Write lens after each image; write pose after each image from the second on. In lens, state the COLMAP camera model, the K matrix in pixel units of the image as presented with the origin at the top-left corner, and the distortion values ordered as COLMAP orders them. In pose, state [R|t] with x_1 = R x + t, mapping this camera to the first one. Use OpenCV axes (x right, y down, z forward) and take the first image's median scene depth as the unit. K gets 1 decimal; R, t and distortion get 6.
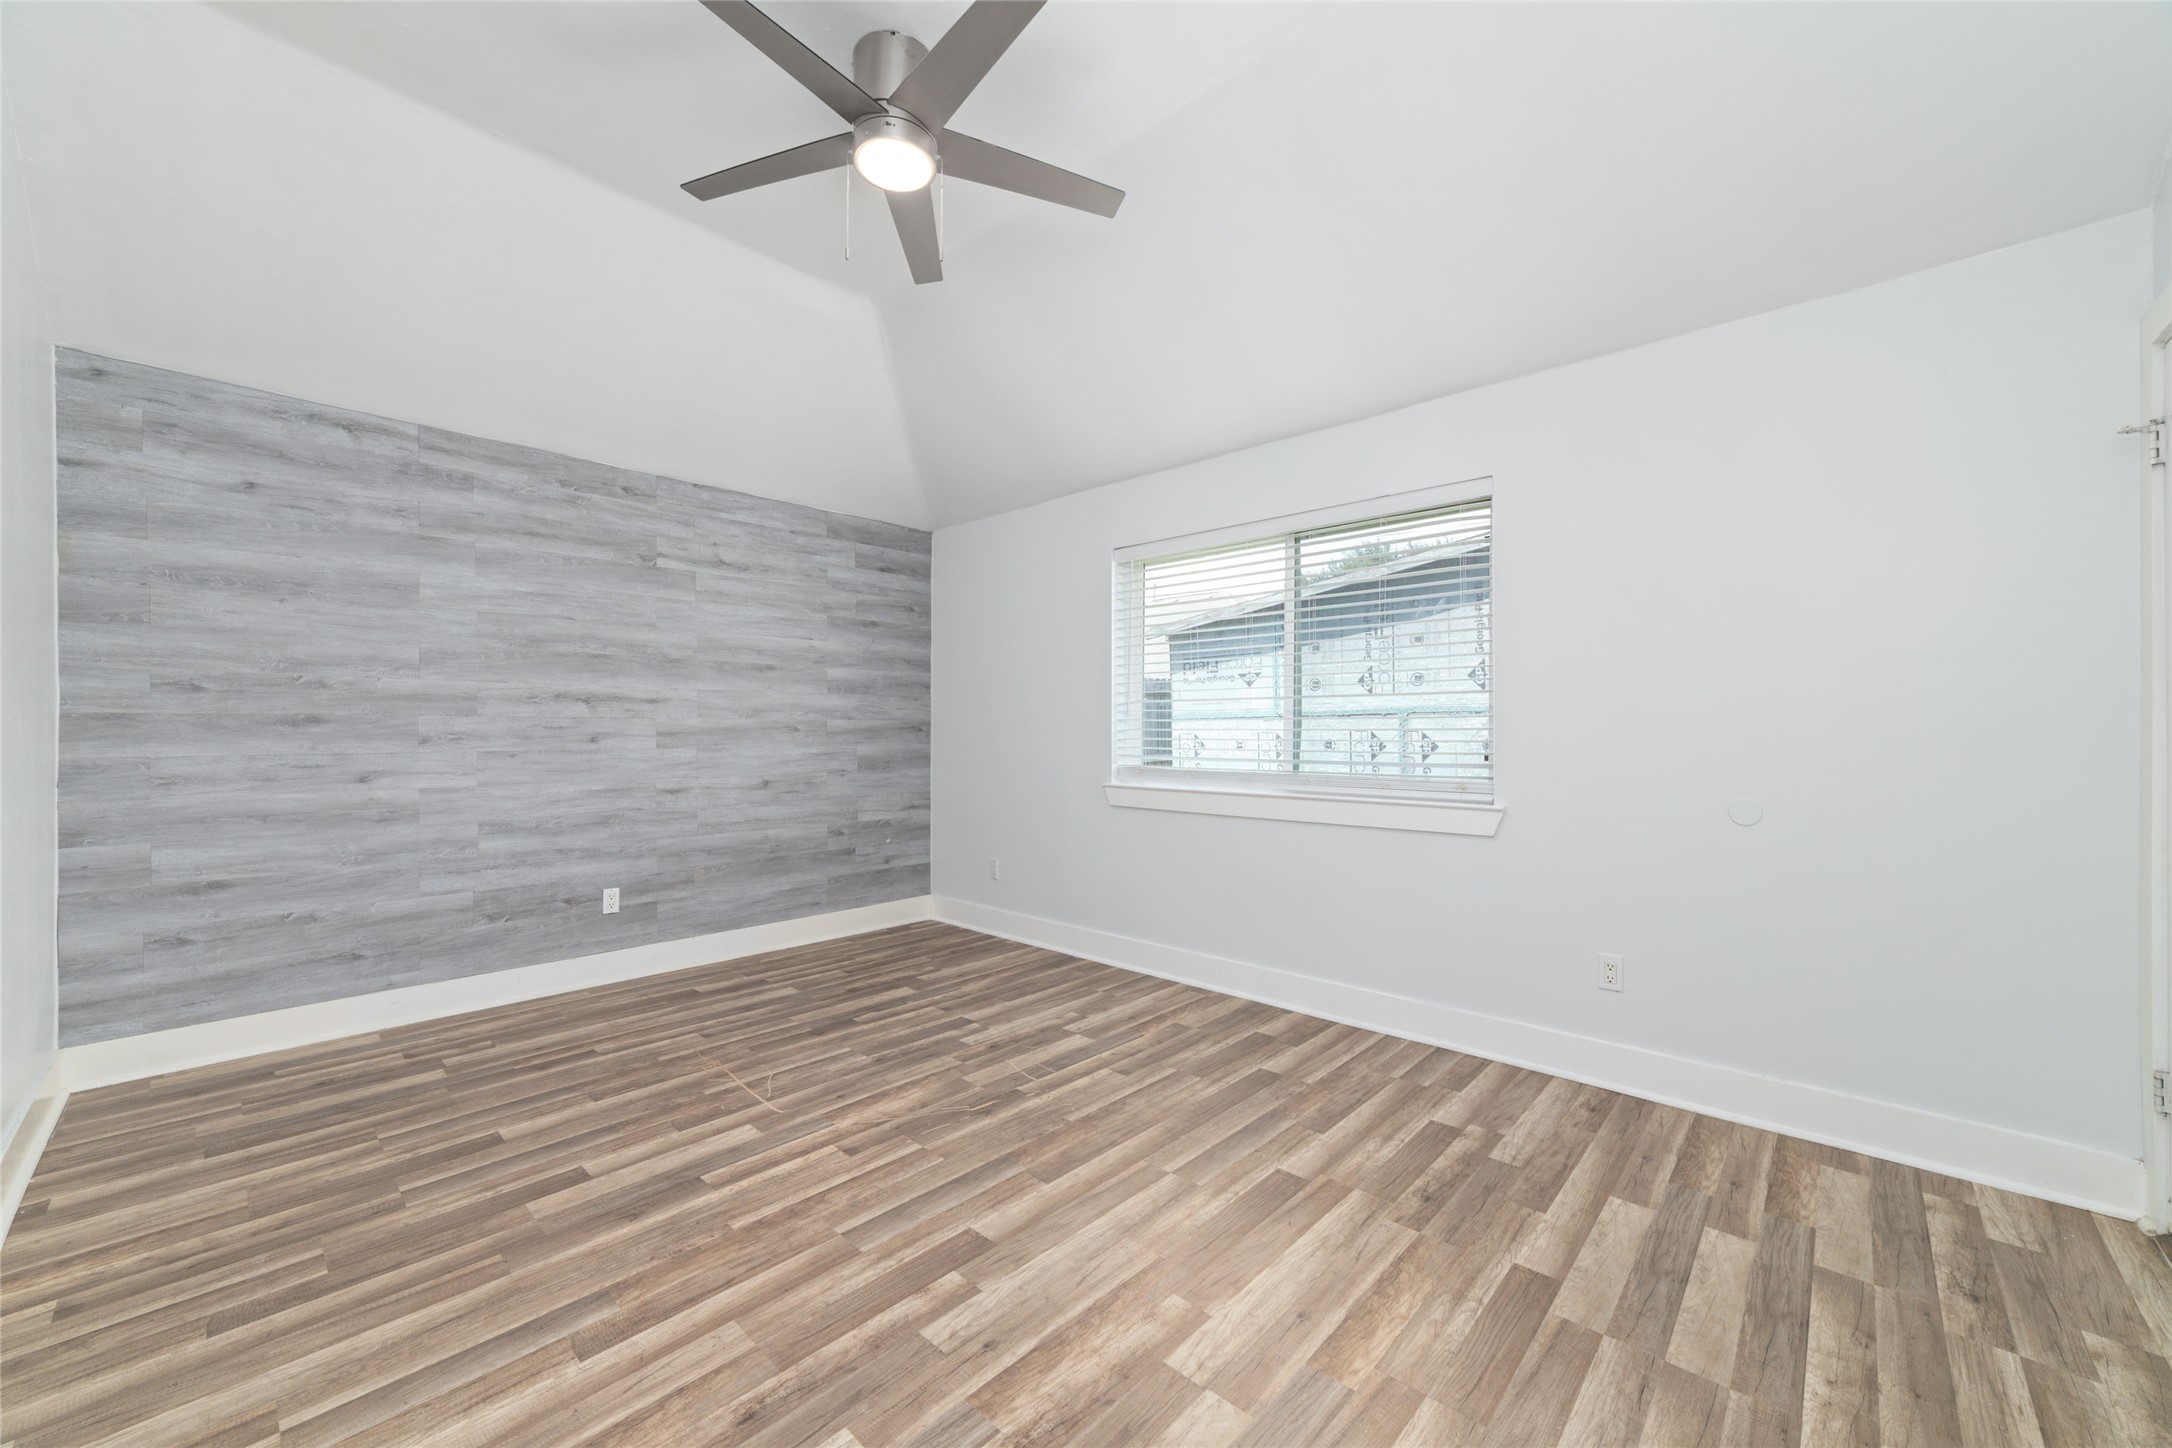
lens RADIAL K [[832.0, 0, 1085.1], [0, 832.0, 731.4], [0, 0, 1]] dist [-0.018129, 0.005201]
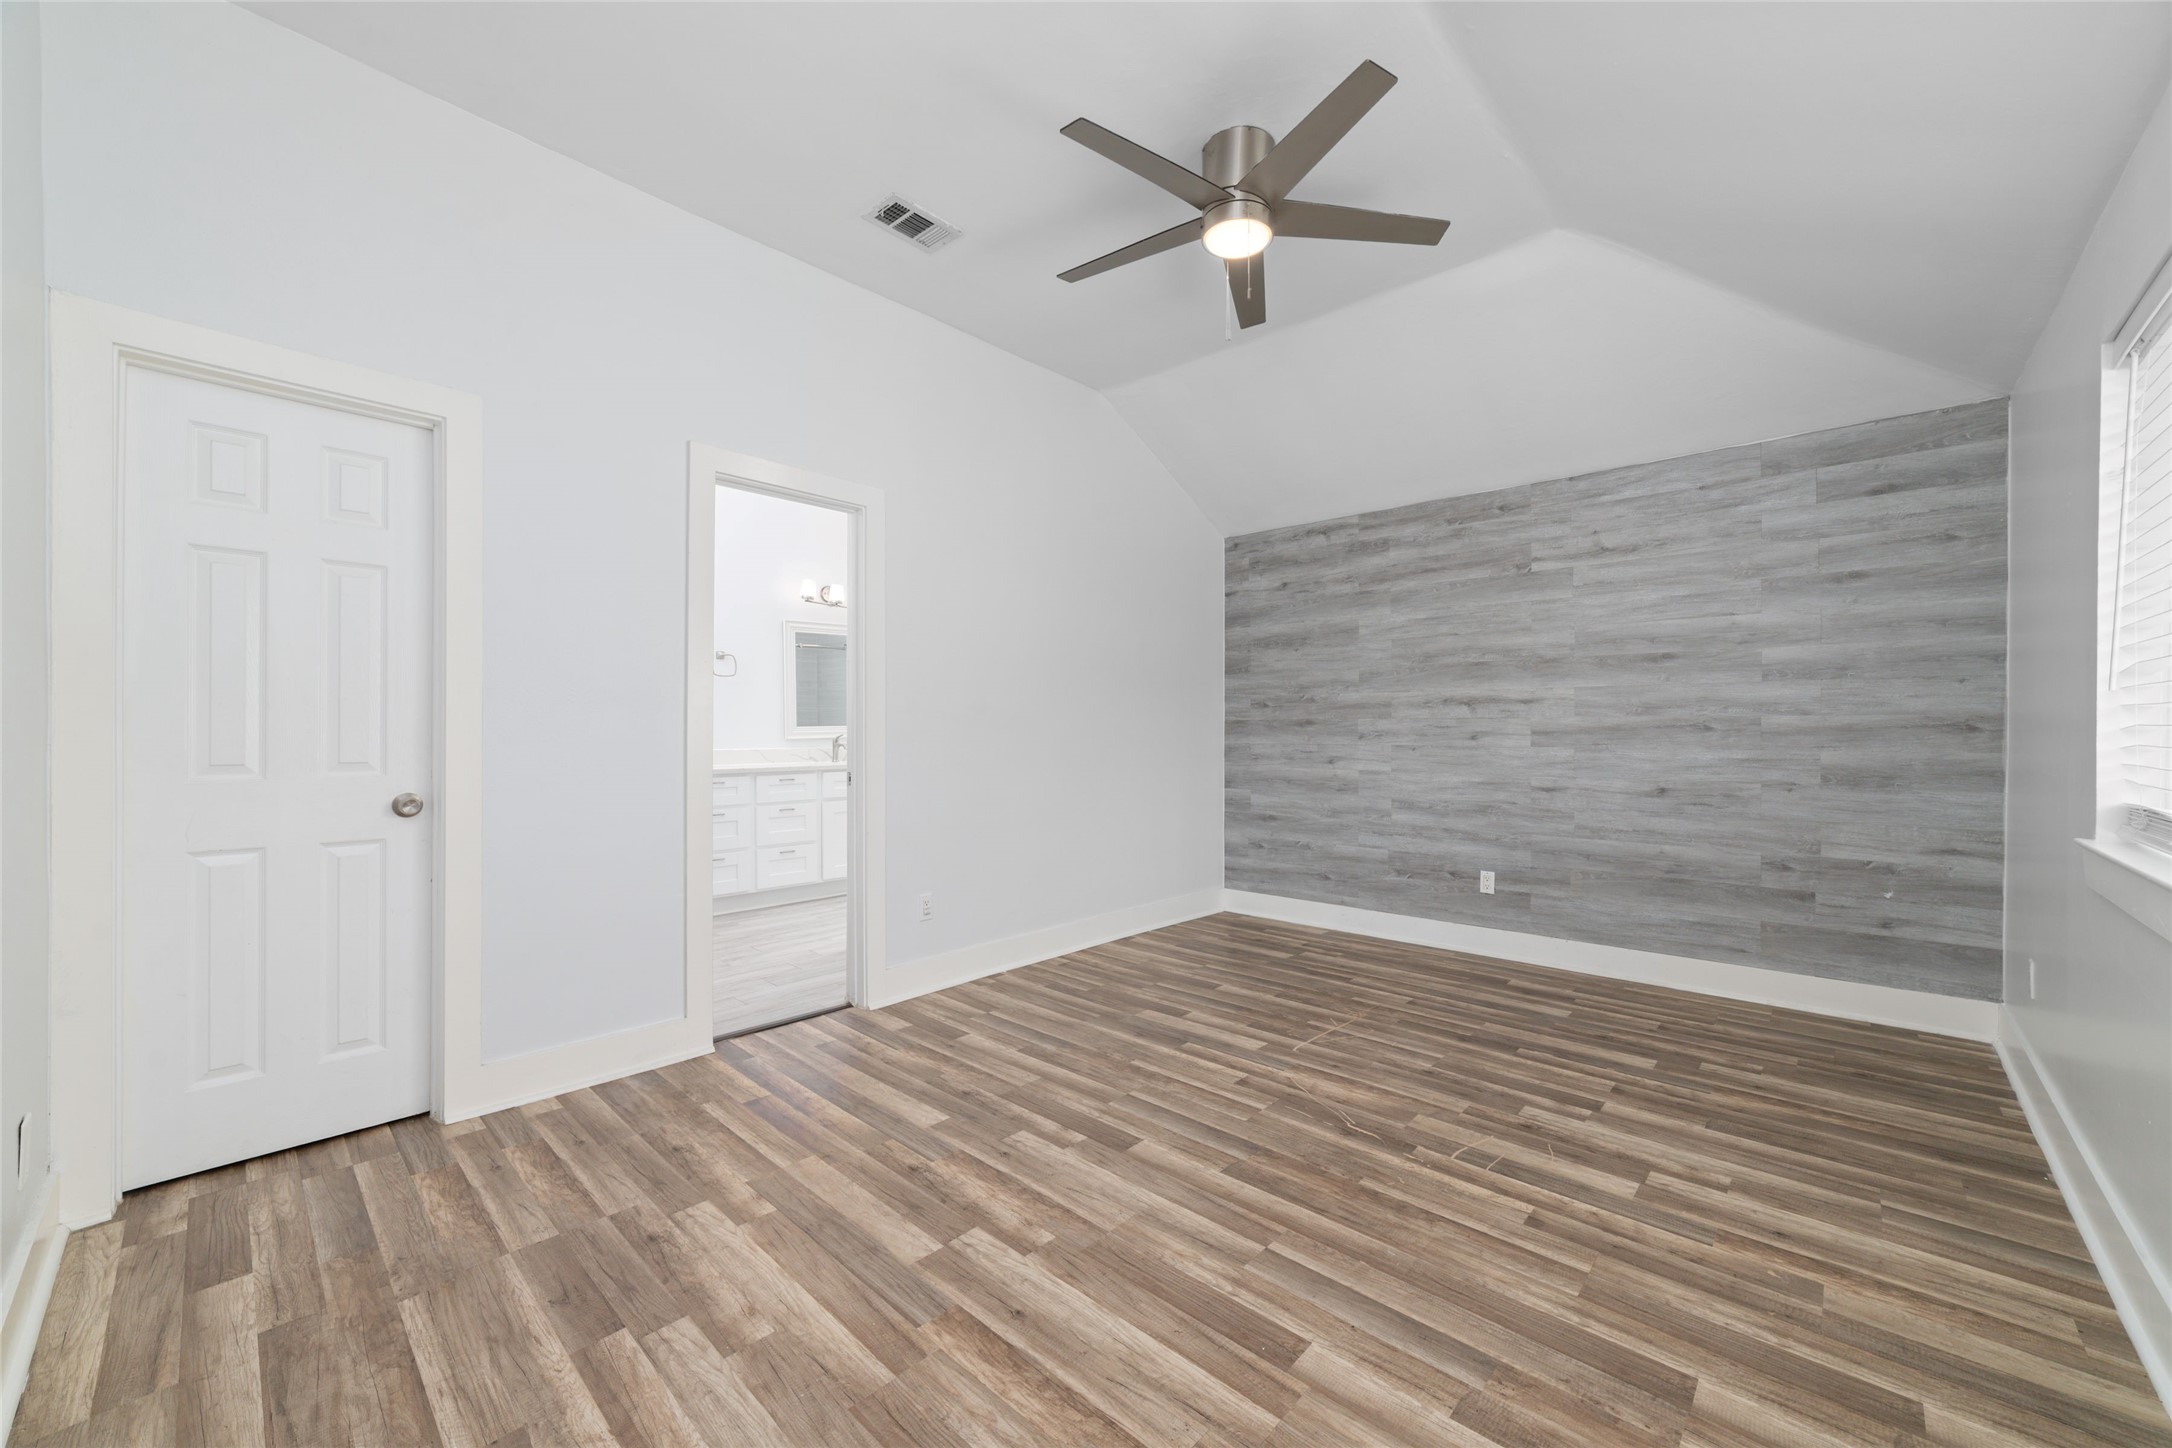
lens RADIAL K [[829.7, 0, 1094.3], [0, 829.7, 731.5], [0, 0, 1]] dist [-0.012347, 0.000278]
pose [[0.010487, 0.002486, -0.999942, 0.602719], [-0.002404, 0.999994, 0.002461, 0.000290], [0.999942, 0.002378, 0.010493, 0.515737]]
